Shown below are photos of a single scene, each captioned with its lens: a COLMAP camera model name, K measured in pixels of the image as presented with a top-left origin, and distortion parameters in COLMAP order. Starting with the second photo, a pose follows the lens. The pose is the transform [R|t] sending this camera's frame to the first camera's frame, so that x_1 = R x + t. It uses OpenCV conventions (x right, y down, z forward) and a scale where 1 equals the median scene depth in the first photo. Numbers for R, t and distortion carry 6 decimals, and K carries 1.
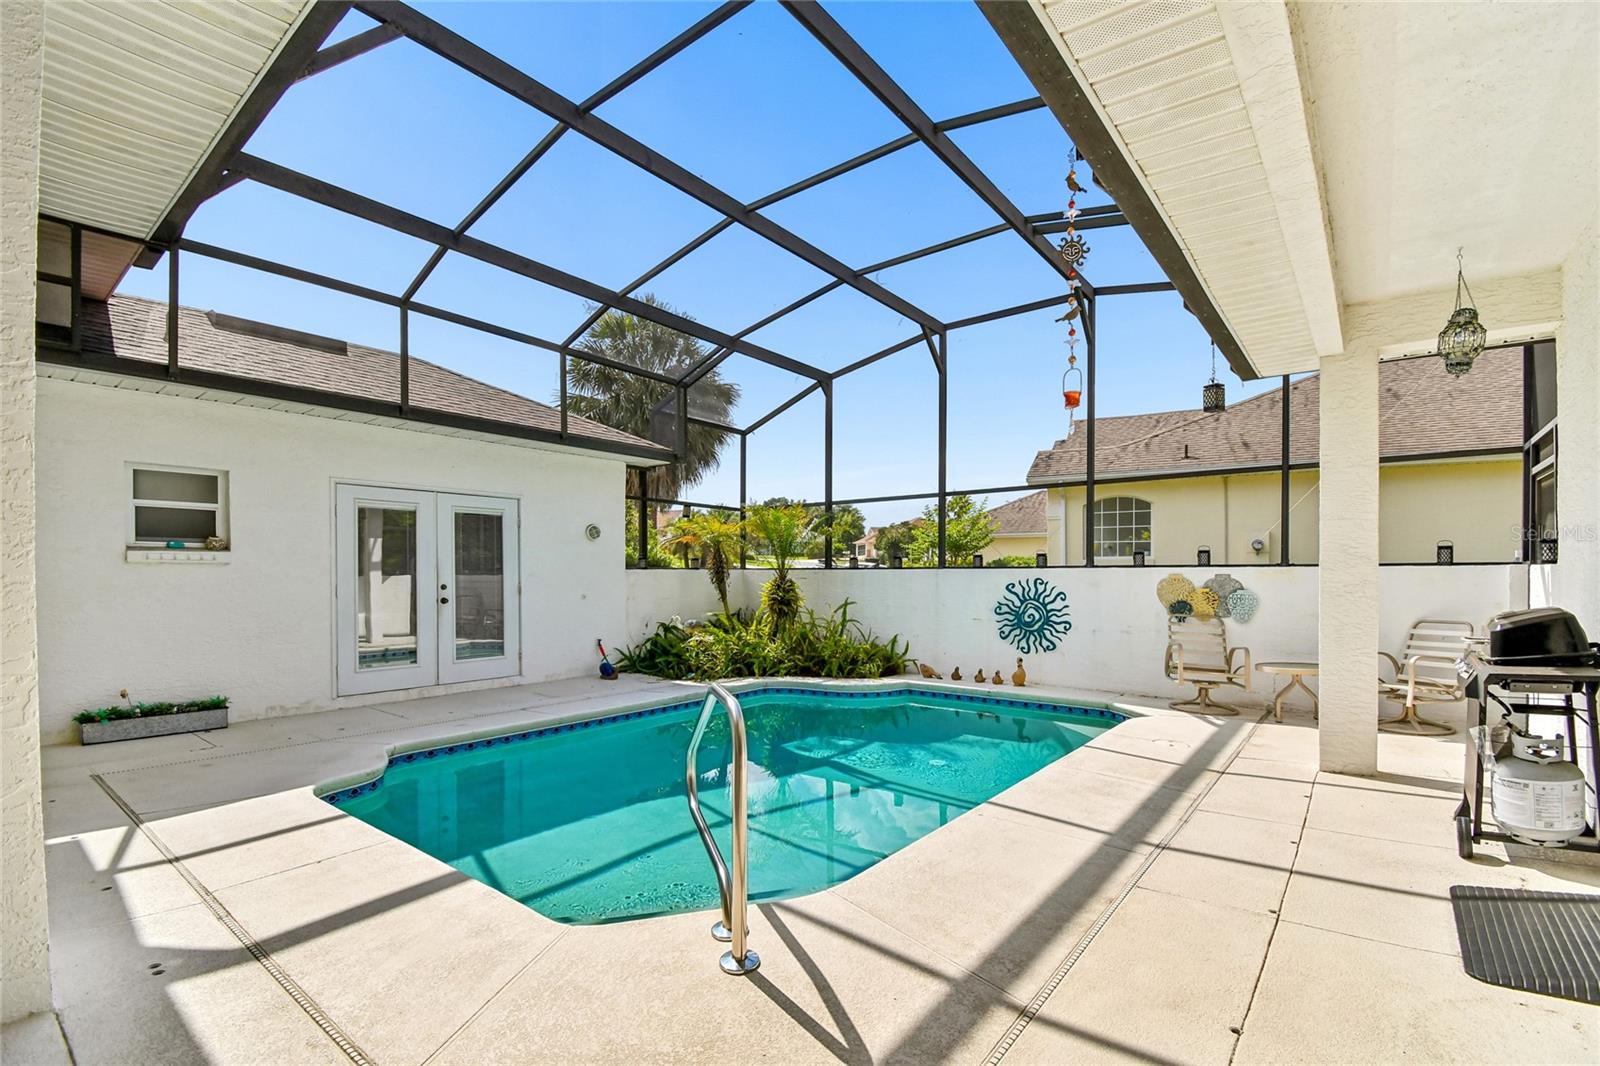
lens RADIAL K [[719.7, 0, 798.0], [0, 719.7, 568.5], [0, 0, 1]] dist [-0.001659, -0.000359]
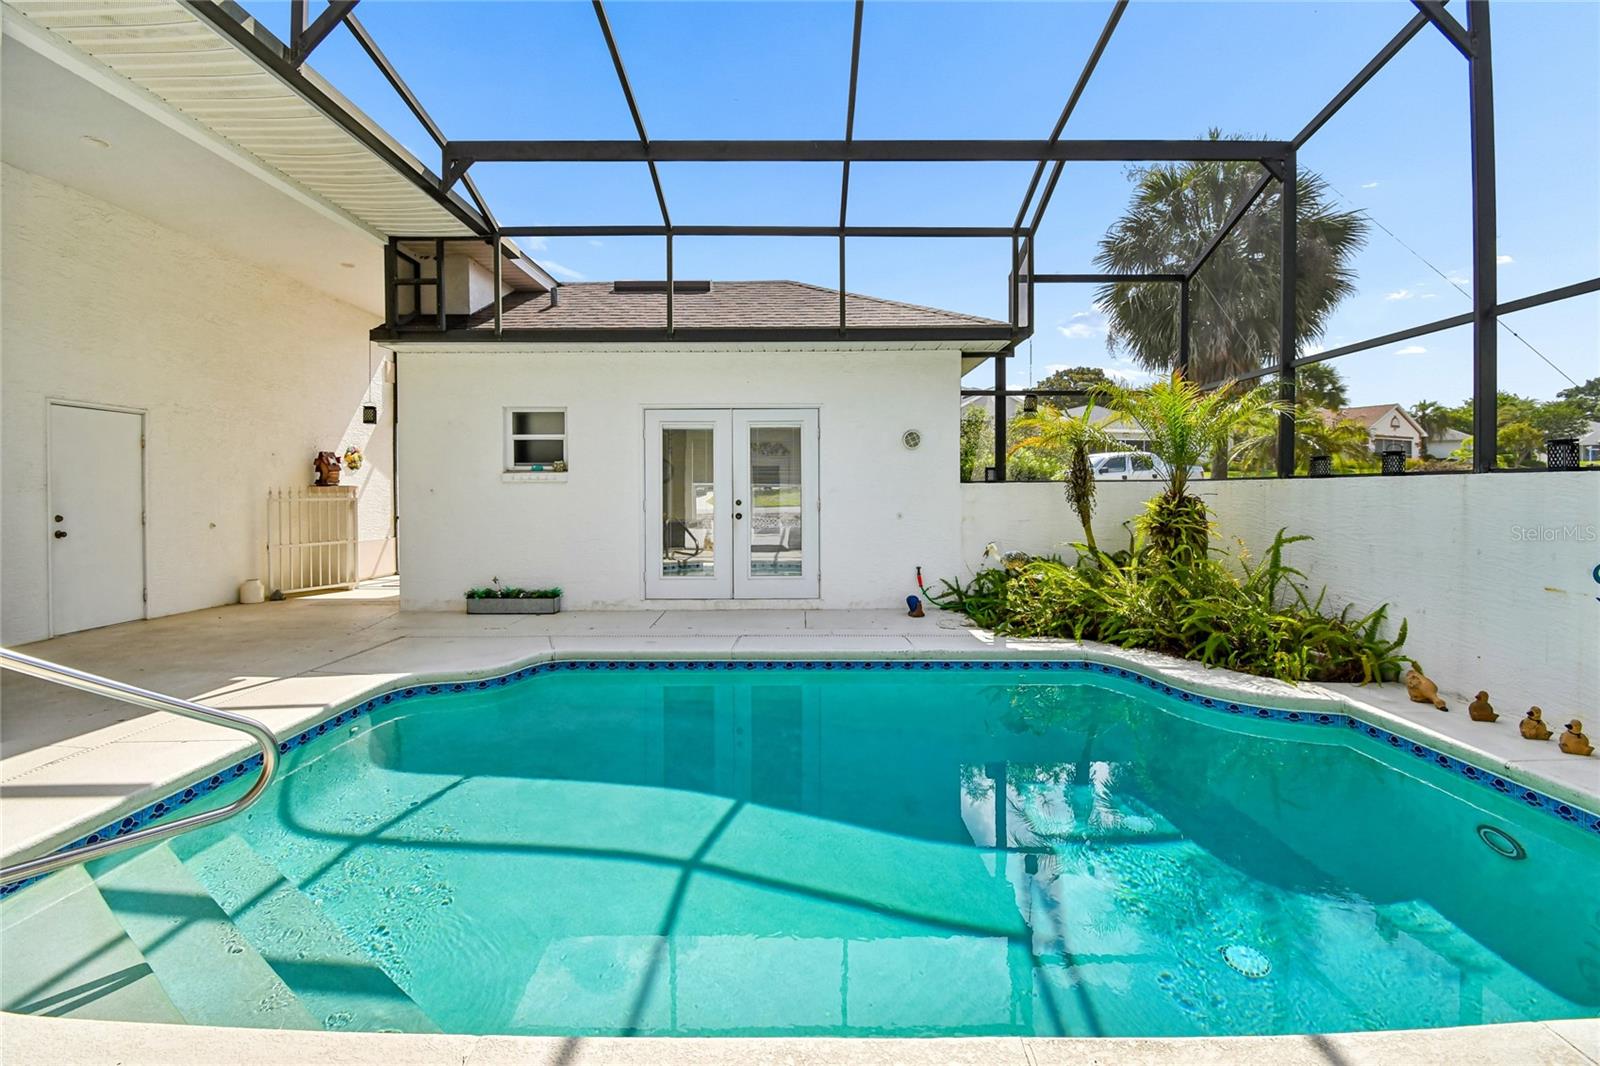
lens RADIAL K [[719.3, 0, 798.6], [0, 719.3, 496.4], [0, 0, 1]] dist [0.003192, 0.000087]
pose [[0.620107, 0.004468, -0.784505, 0.323136], [0.009608, 0.999866, 0.013289, 0.004300], [0.784459, -0.015778, 0.619980, 0.408284]]
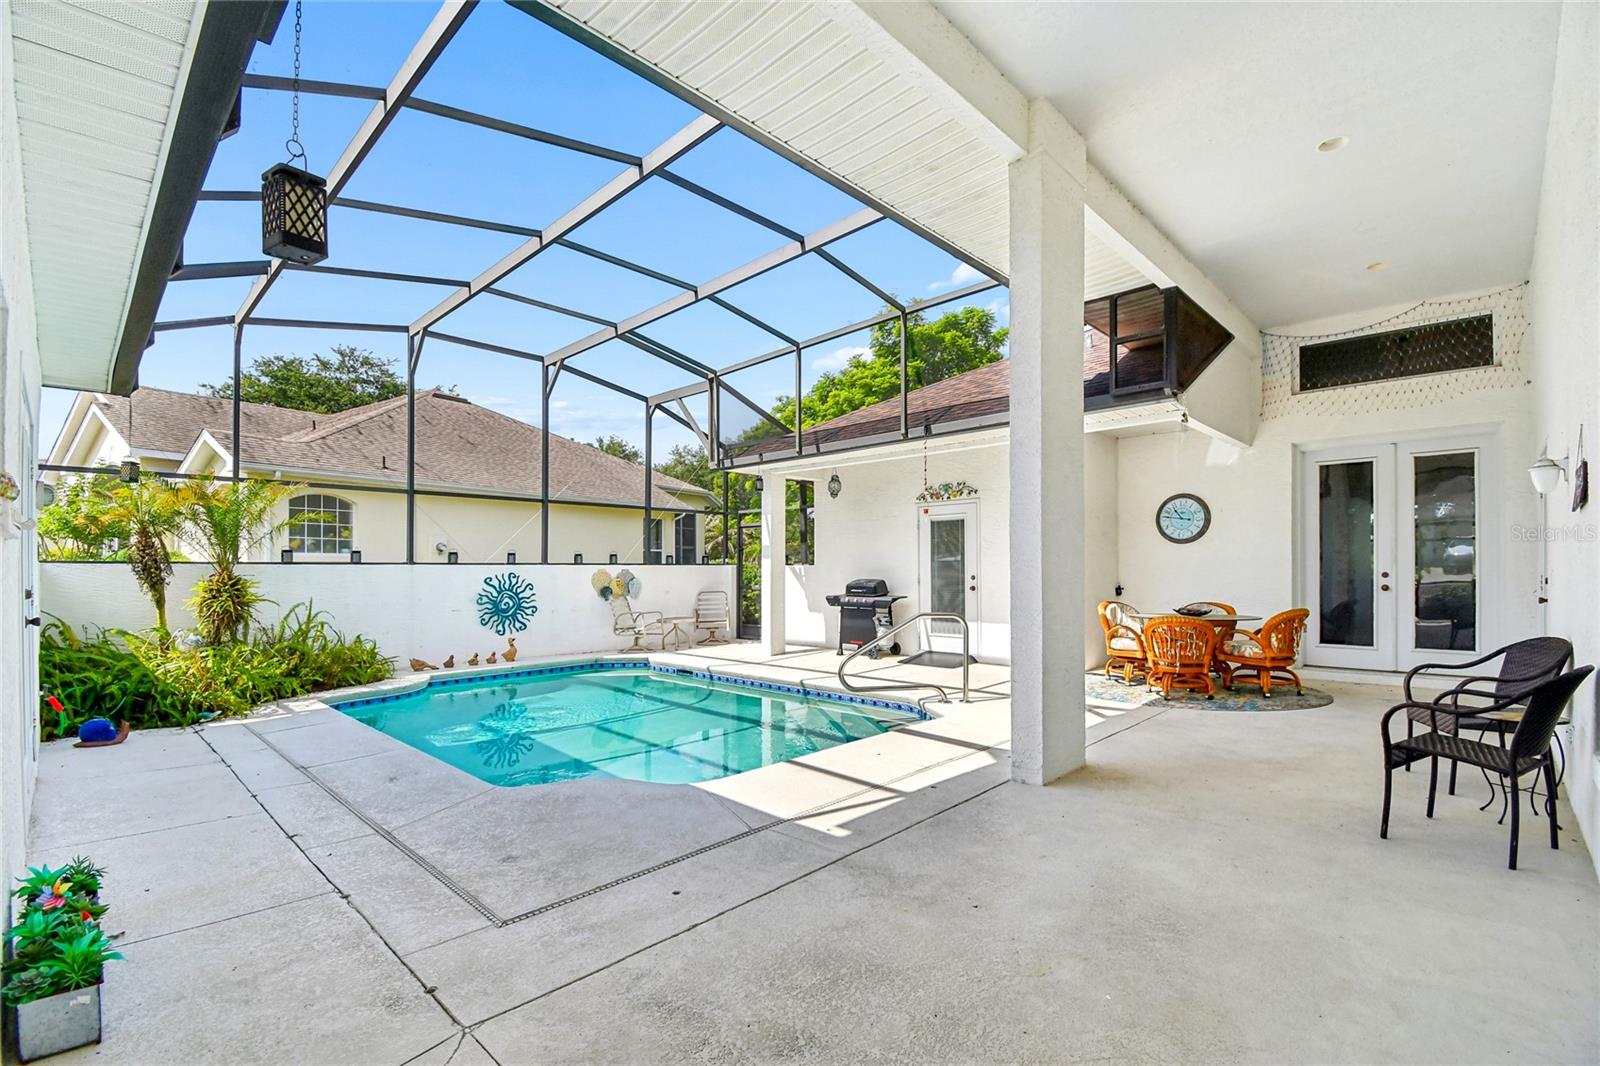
lens RADIAL K [[719.7, 0, 798.0], [0, 719.7, 568.5], [0, 0, 1]] dist [-0.001659, -0.000359]
pose [[0.088224, 0.003645, 0.996094, -0.856467], [-0.004922, 0.999983, -0.003224, 0.007812], [-0.996088, -0.004619, 0.088241, 0.407467]]
